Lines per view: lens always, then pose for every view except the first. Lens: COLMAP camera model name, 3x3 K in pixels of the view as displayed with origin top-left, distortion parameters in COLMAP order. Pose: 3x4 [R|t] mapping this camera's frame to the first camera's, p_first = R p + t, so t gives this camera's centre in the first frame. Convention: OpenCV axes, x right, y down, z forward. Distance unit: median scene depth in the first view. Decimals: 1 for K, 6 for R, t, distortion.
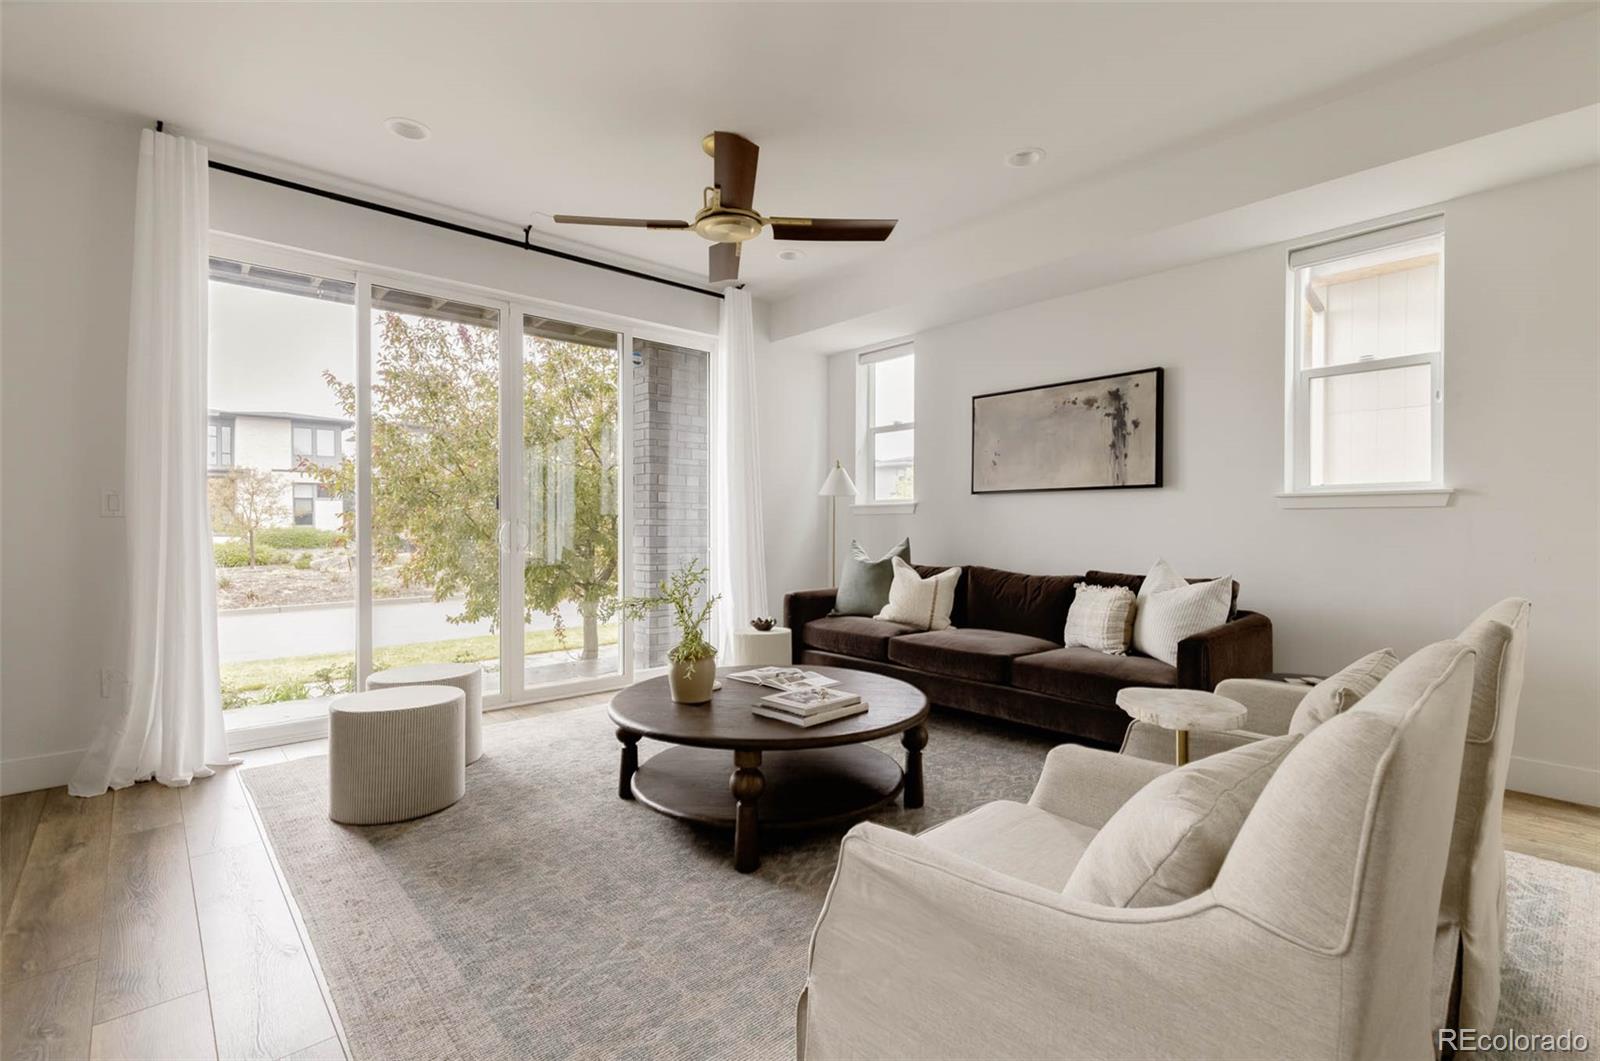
lens RADIAL K [[728.5, 0, 809.9], [0, 728.5, 523.7], [0, 0, 1]] dist [0.006955, -0.001454]
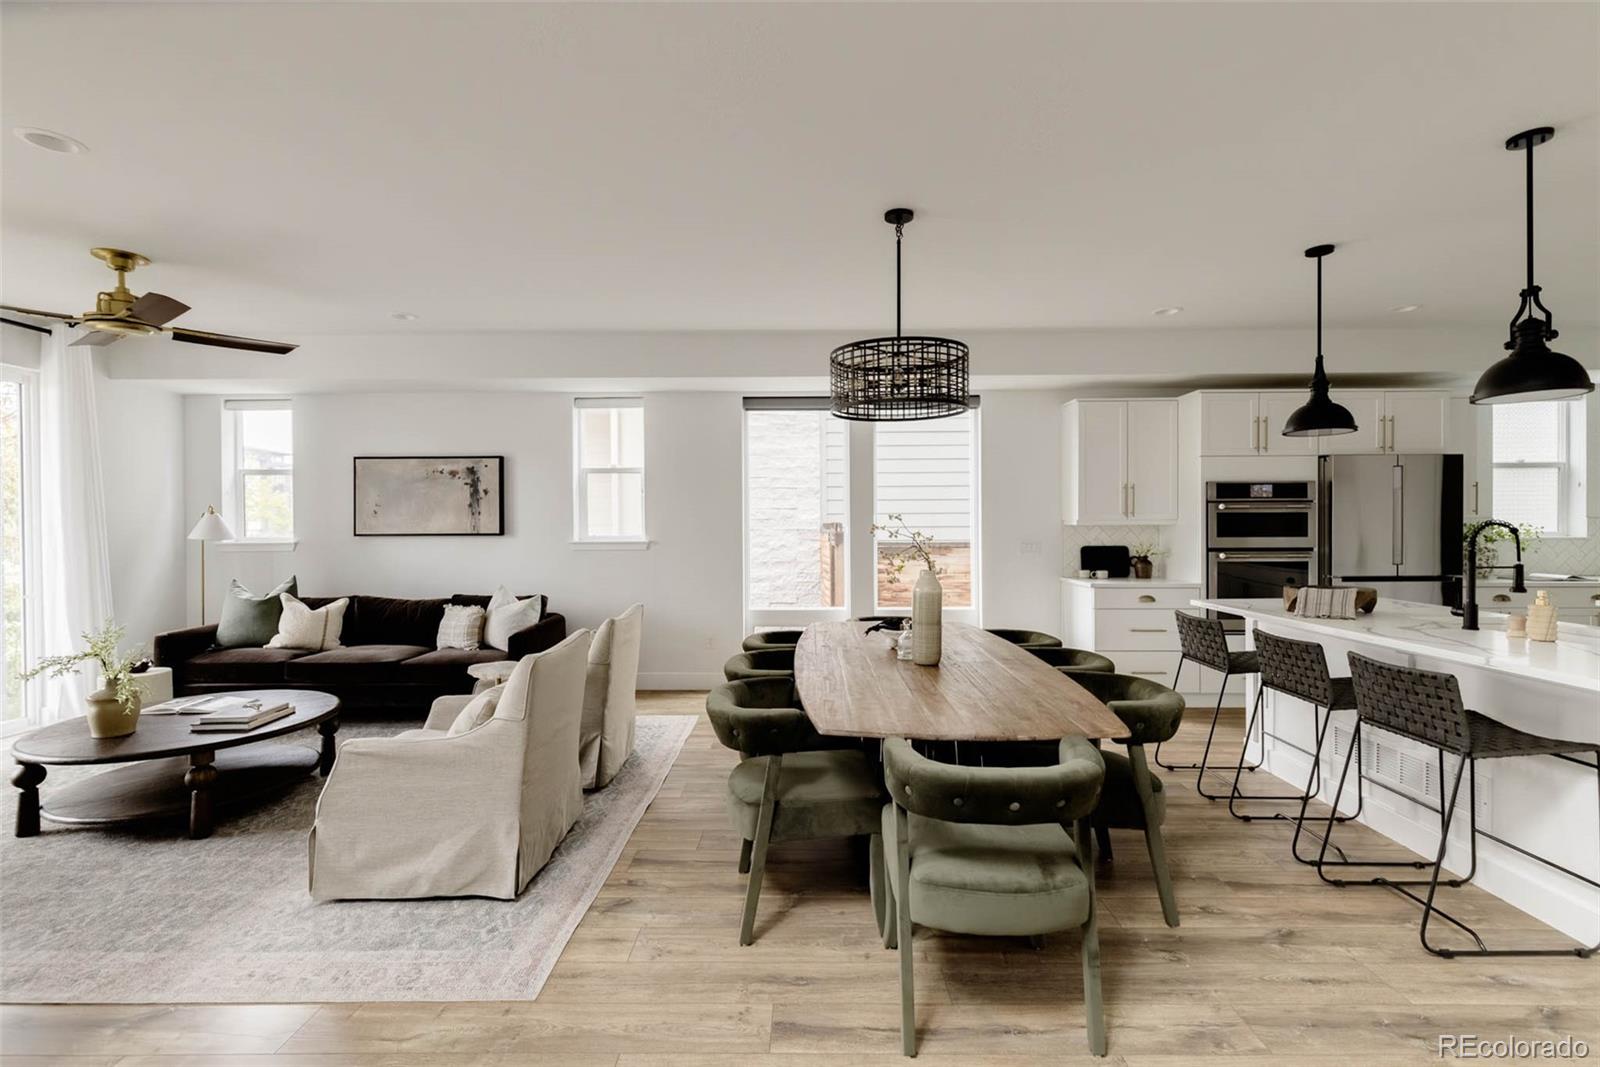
lens RADIAL K [[728.5, 0, 810.2], [0, 728.5, 535.5], [0, 0, 1]] dist [0.006955, -0.001454]
pose [[0.683739, -0.019651, 0.729462, -0.183566], [0.003945, 0.999722, 0.023234, -0.081837], [-0.729716, -0.013008, 0.683626, -0.491497]]
